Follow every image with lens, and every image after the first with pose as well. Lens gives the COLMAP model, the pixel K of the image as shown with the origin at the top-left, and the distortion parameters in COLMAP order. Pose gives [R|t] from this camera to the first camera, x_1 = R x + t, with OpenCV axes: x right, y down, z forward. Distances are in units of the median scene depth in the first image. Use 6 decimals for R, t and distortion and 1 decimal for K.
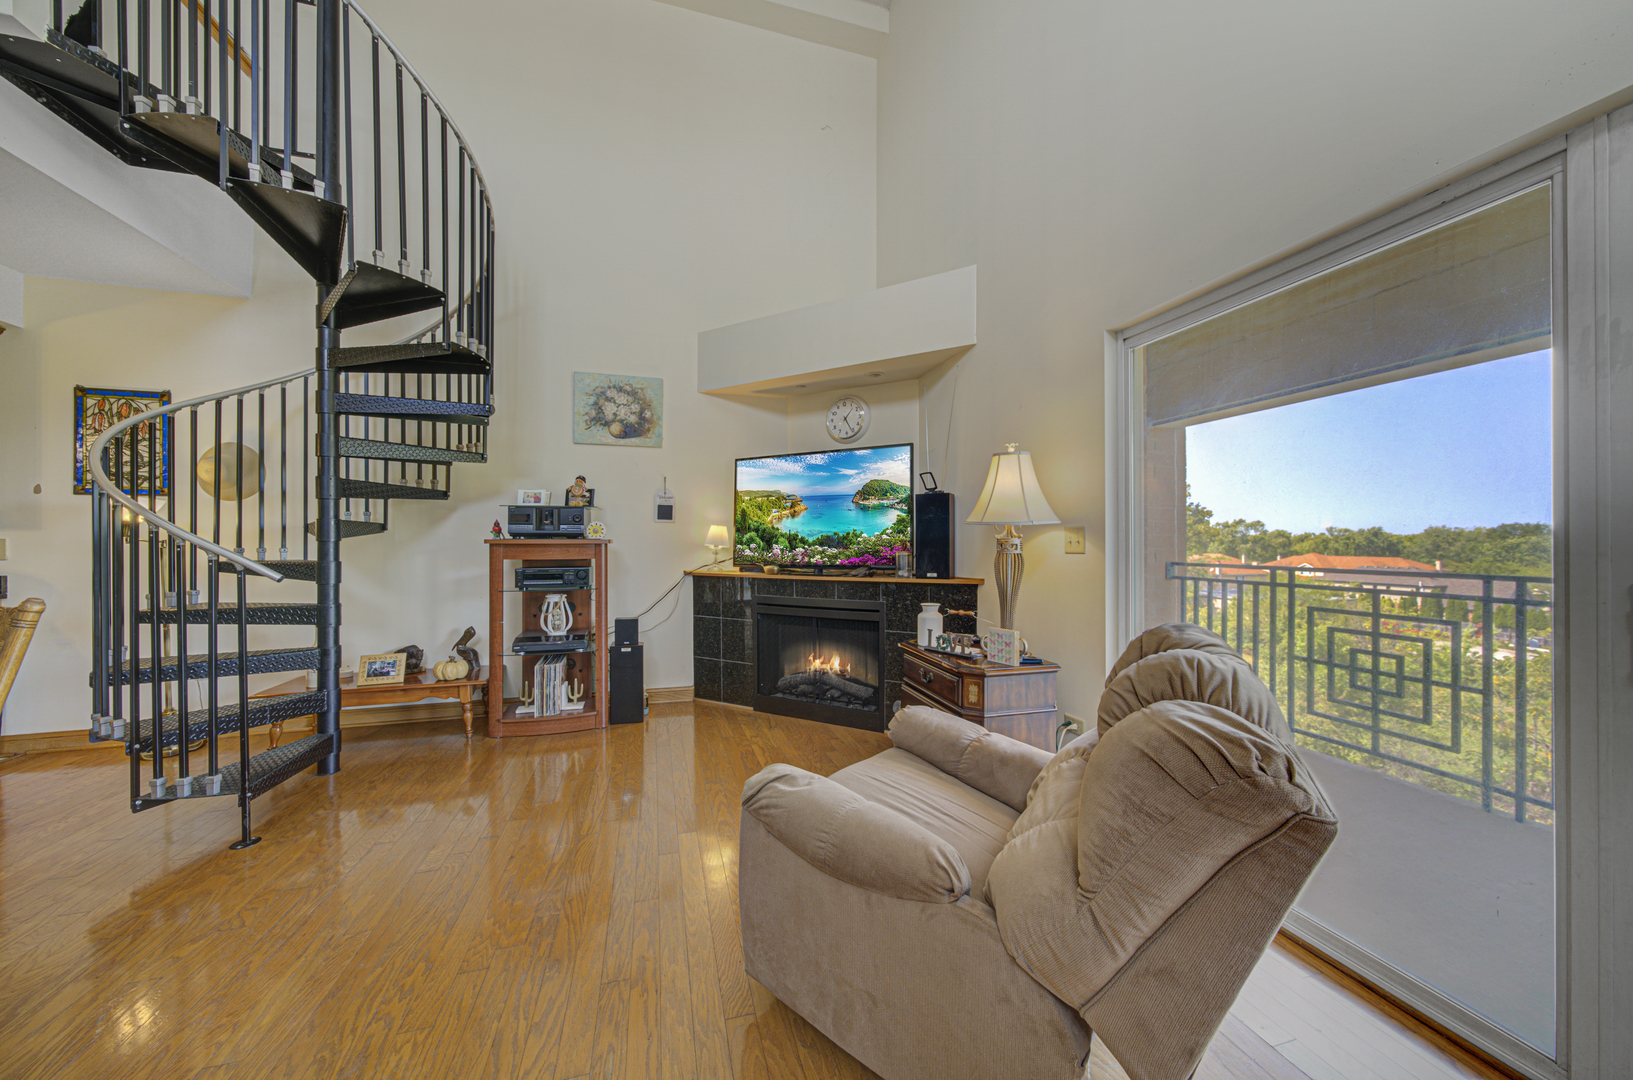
lens RADIAL K [[539.0, 0, 816.5], [0, 539.0, 540.0], [0, 0, 1]] dist [-0.006810, 0.000023]
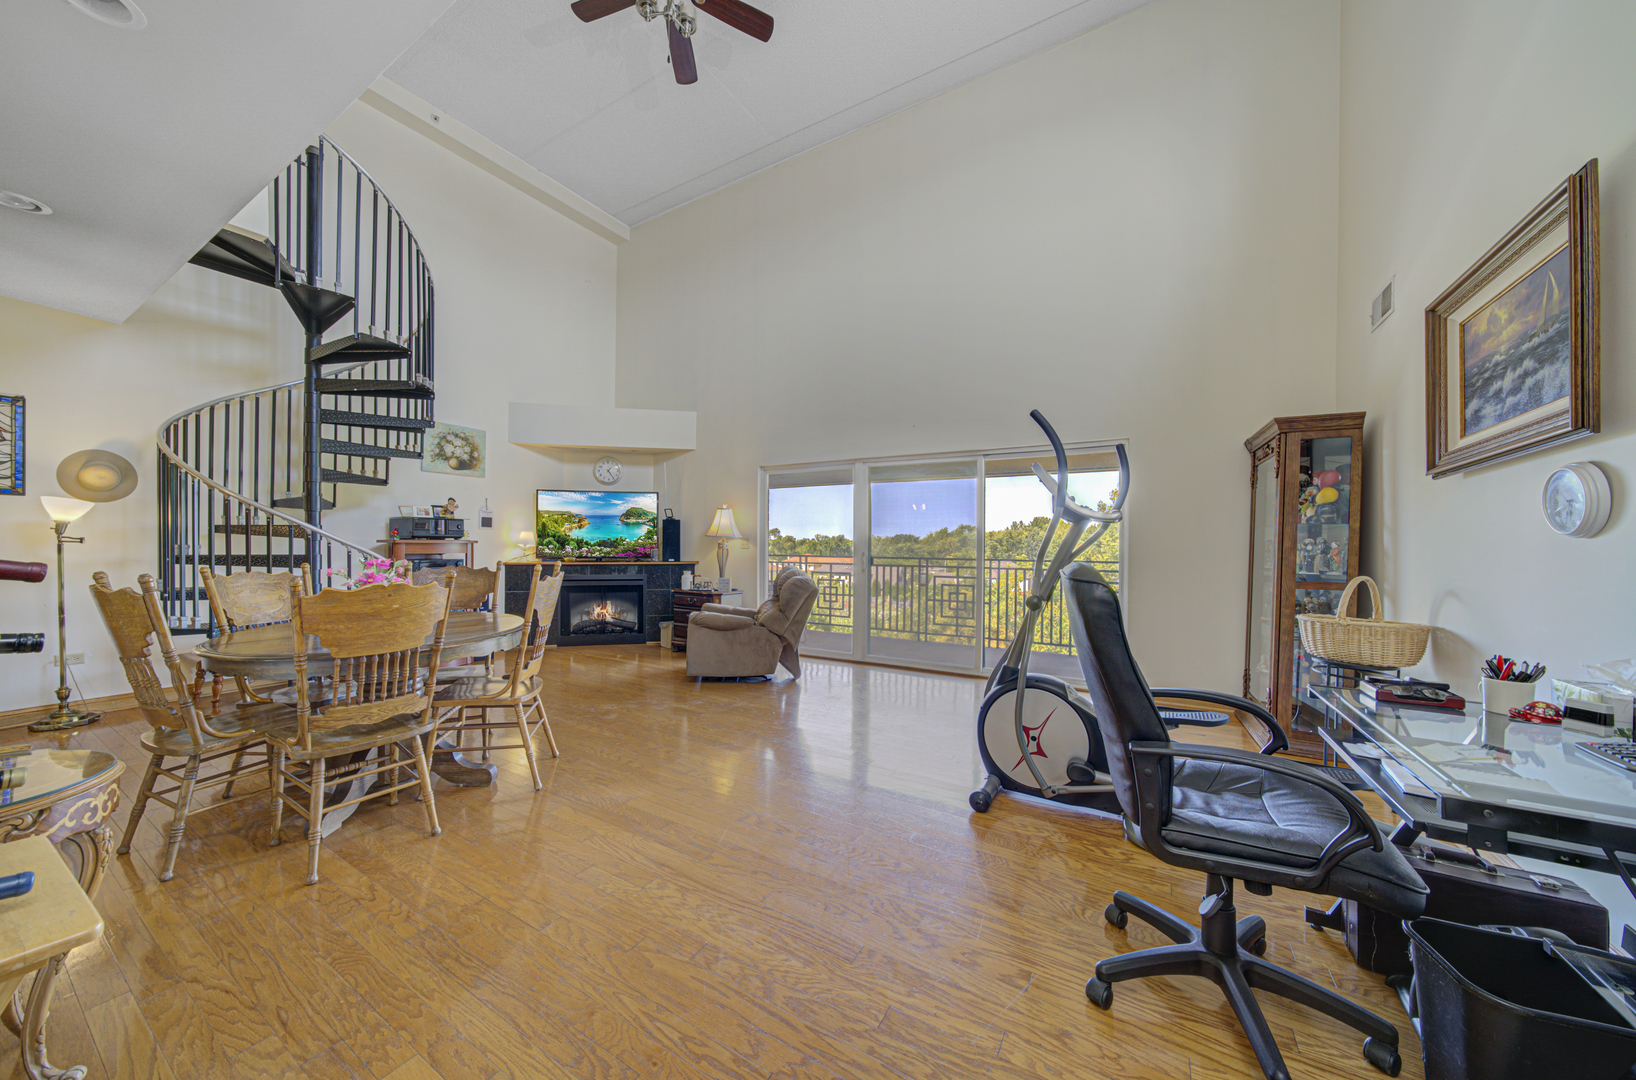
lens RADIAL K [[540.0, 0, 818.0], [0, 540.0, 540.0], [0, 0, 1]] dist [-0.006810, 0.000023]
pose [[0.720621, 0.010150, 0.693255, -0.663287], [-0.007007, 0.999948, -0.007356, -0.000736], [-0.693293, 0.000444, 0.720655, -0.686043]]
